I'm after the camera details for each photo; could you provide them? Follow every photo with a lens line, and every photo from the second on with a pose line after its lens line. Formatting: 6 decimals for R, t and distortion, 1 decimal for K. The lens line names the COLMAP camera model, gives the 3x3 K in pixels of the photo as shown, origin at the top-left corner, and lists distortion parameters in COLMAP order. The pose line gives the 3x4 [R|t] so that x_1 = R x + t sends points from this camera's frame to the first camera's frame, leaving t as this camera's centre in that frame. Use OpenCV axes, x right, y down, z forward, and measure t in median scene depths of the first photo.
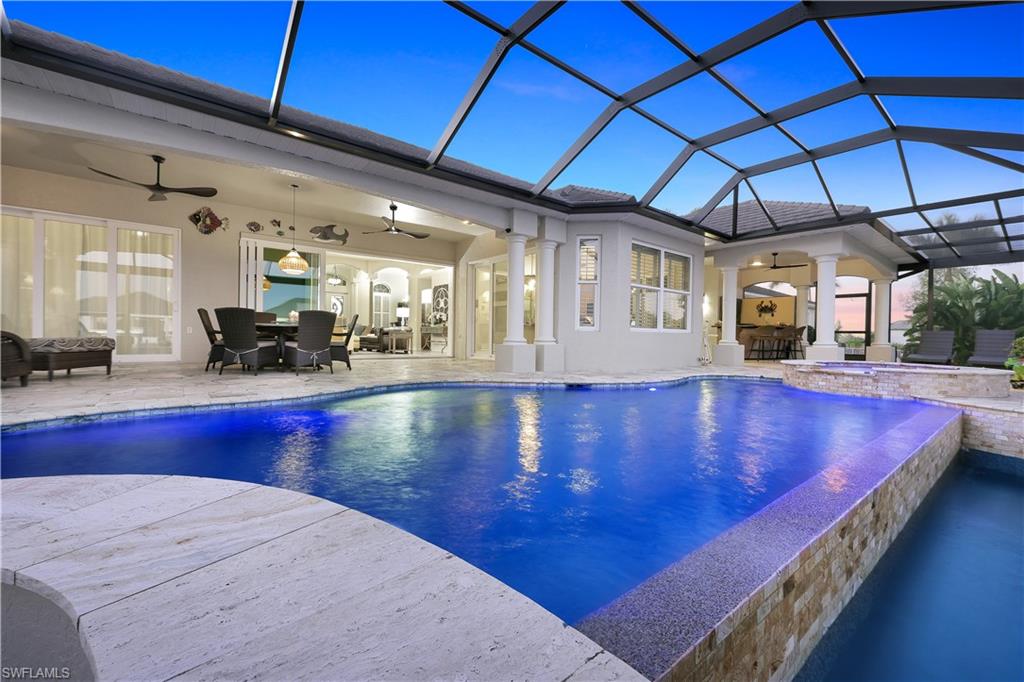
lens RADIAL K [[413.1, 0, 512.0], [0, 413.1, 341.0], [0, 0, 1]] dist [0.000030, 0.000016]
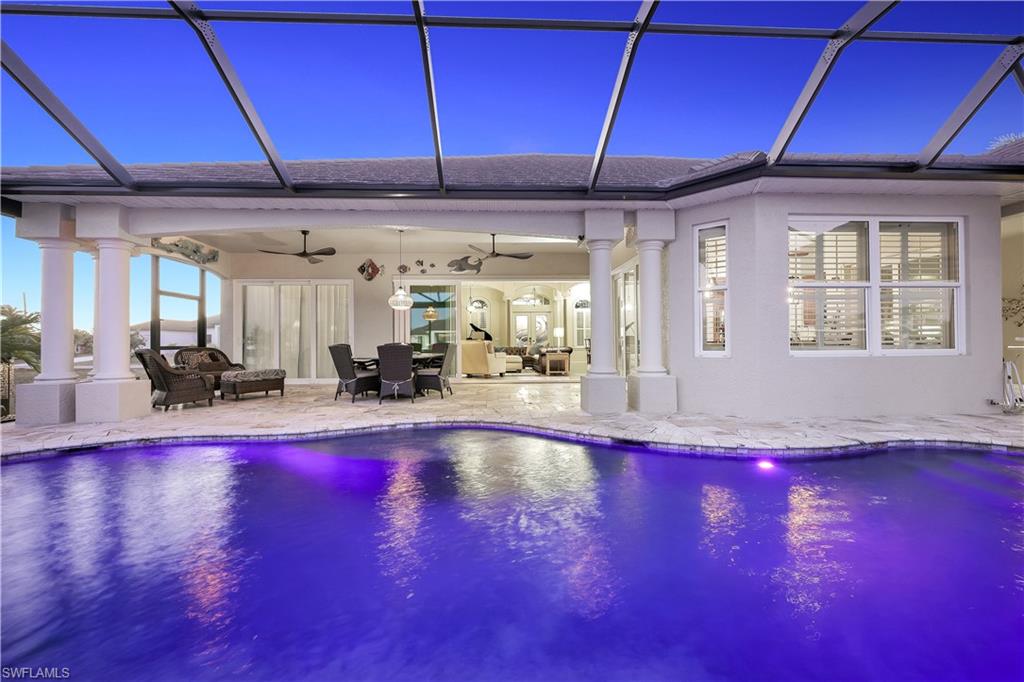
lens RADIAL K [[413.1, 0, 512.0], [0, 413.1, 341.0], [0, 0, 1]] dist [0.000030, 0.000016]
pose [[0.818145, -0.025563, -0.574444, 0.318236], [0.012792, 0.999573, -0.026263, -0.039925], [0.574870, 0.014139, 0.818123, 0.234462]]
